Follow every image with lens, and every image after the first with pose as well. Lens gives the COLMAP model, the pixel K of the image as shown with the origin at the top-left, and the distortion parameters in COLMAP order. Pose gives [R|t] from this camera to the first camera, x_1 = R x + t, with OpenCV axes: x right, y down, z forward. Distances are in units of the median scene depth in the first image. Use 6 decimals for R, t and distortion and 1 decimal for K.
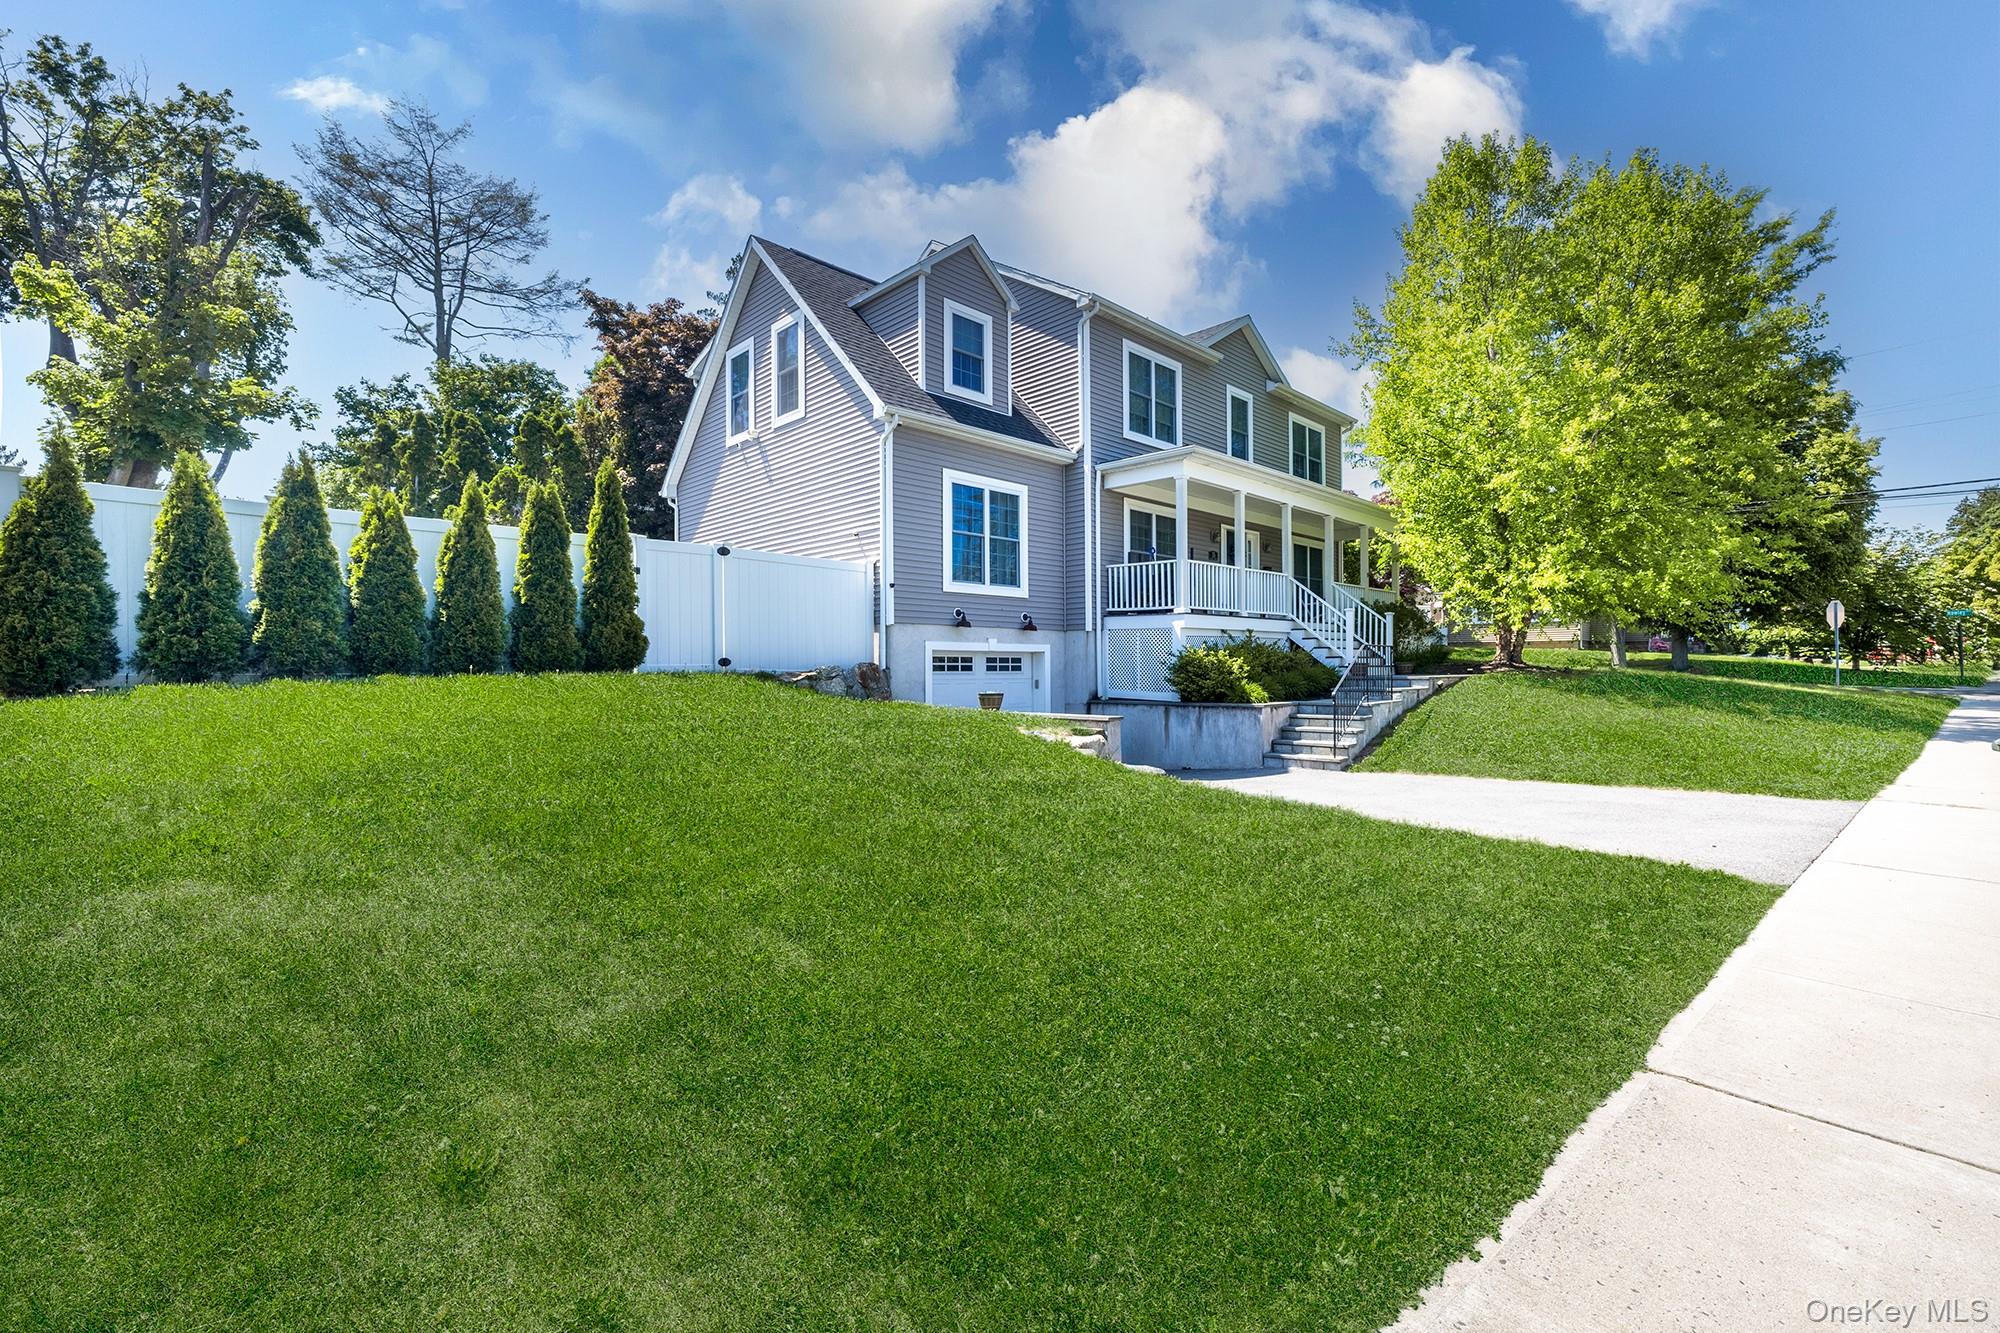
lens RADIAL K [[835.0, 0, 1000.0], [0, 835.0, 666.5], [0, 0, 1]] dist [0.001590, 0.000275]
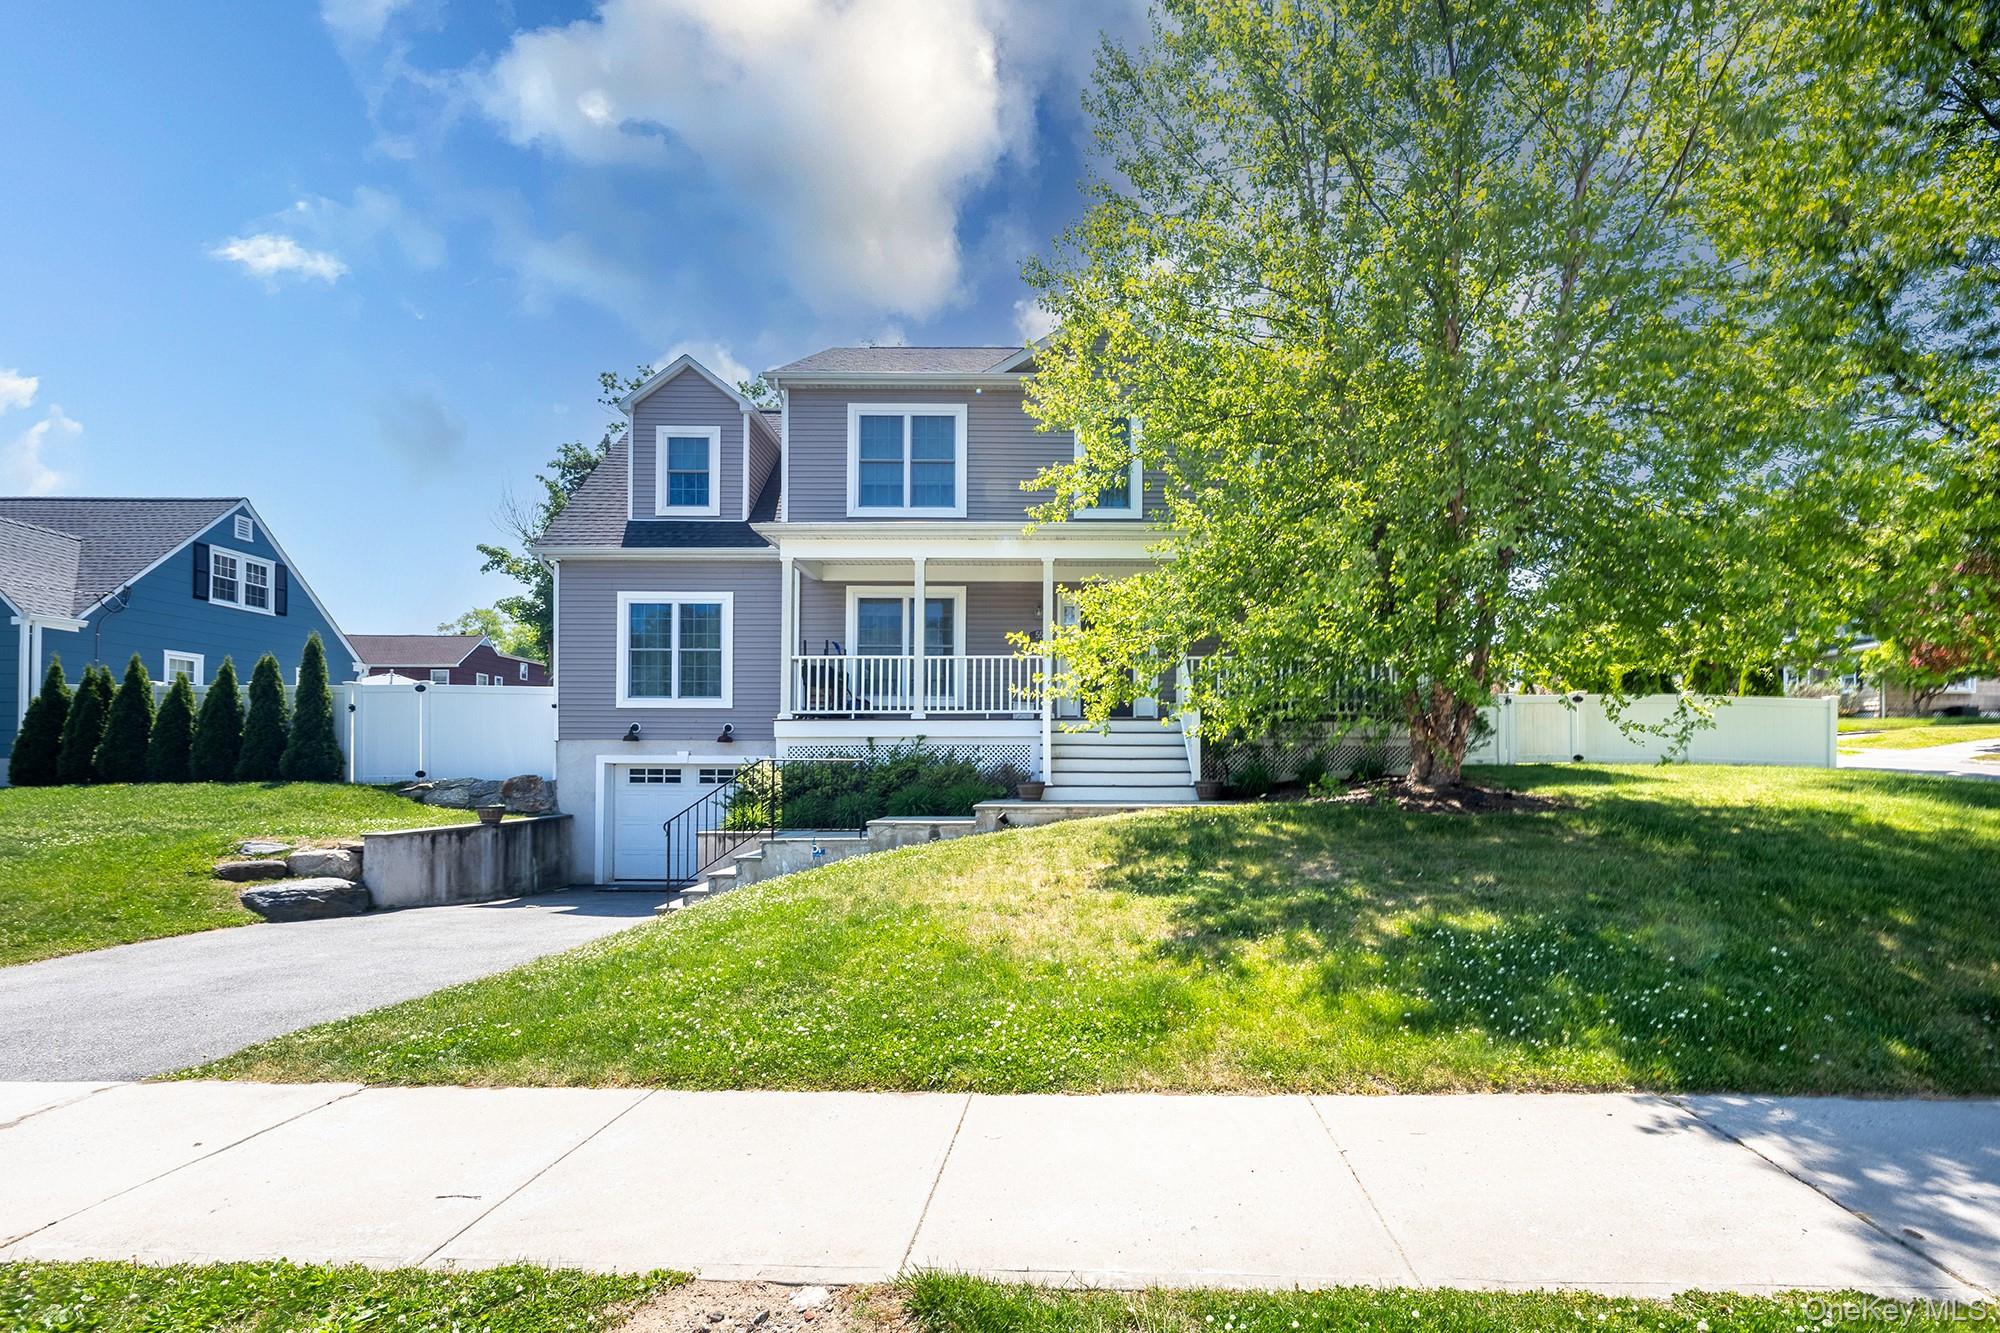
lens RADIAL K [[848.1, 0, 1000.9], [0, 848.1, 774.0], [0, 0, 1]] dist [0.000630, 0.000072]
pose [[0.722279, 0.010663, -0.691519, 0.963309], [-0.009882, 0.999938, 0.005097, -0.014510], [0.691531, 0.003152, 0.722340, 0.520176]]
